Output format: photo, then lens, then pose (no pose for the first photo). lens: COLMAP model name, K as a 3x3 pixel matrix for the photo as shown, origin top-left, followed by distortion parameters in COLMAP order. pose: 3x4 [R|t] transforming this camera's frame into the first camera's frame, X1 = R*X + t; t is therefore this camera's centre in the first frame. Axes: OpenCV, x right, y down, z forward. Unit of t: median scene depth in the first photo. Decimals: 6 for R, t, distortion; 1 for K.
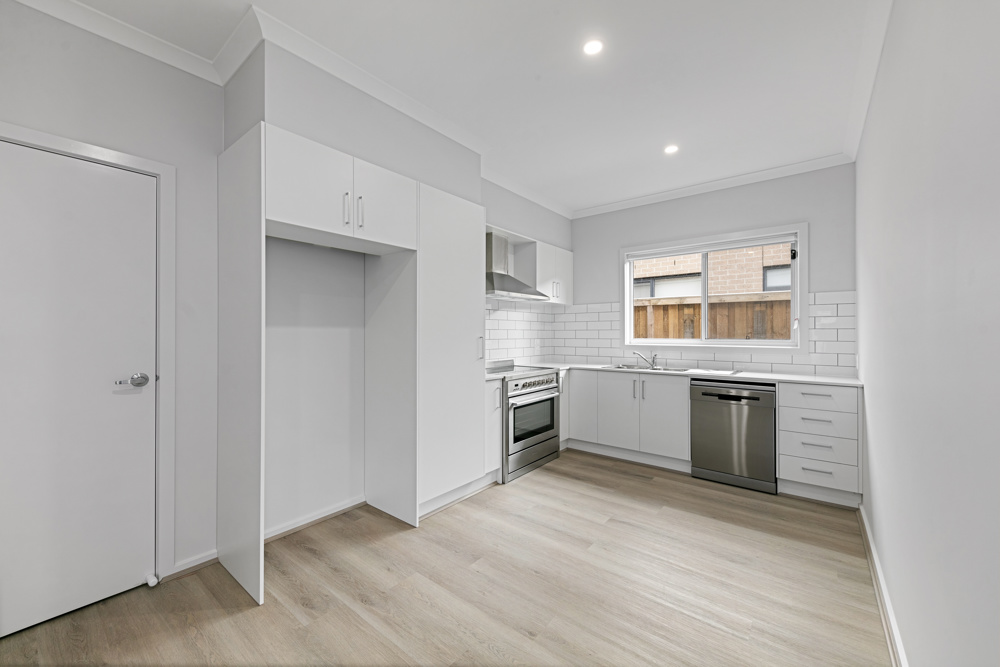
lens RADIAL K [[379.9, 0, 497.7], [0, 379.9, 331.8], [0, 0, 1]] dist [0.006950, 0.000097]
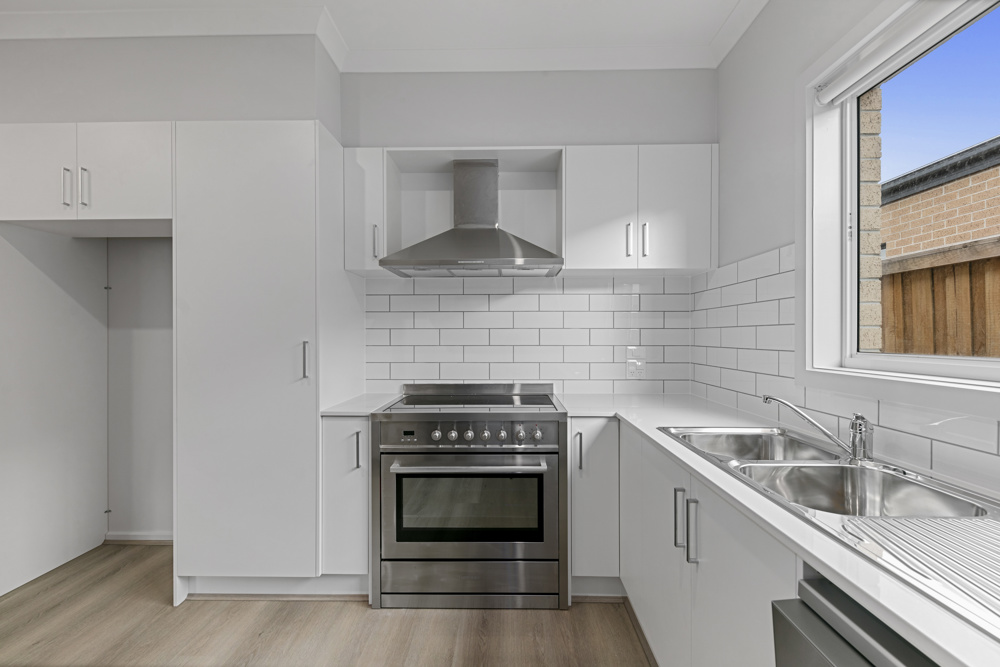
lens RADIAL K [[407.9, 0, 499.3], [0, 407.9, 335.5], [0, 0, 1]] dist [0.002242, 0.000102]
pose [[0.622696, -0.000968, -0.782463, 0.488246], [0.003638, 0.999992, 0.001658, 0.003896], [0.782455, -0.003879, 0.622695, 0.634508]]
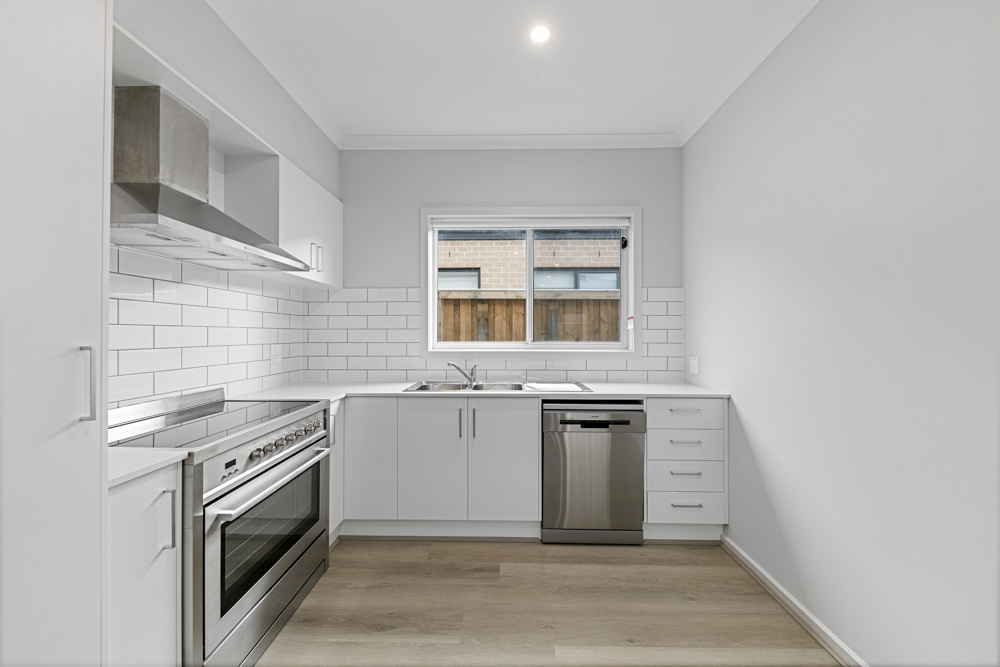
lens RADIAL K [[379.9, 0, 497.7], [0, 379.9, 331.8], [0, 0, 1]] dist [0.006950, 0.000097]
pose [[0.788570, 0.003976, 0.614932, 0.020056], [-0.002987, 0.999992, -0.002635, 0.001147], [-0.614937, 0.000241, 0.788576, 0.432384]]
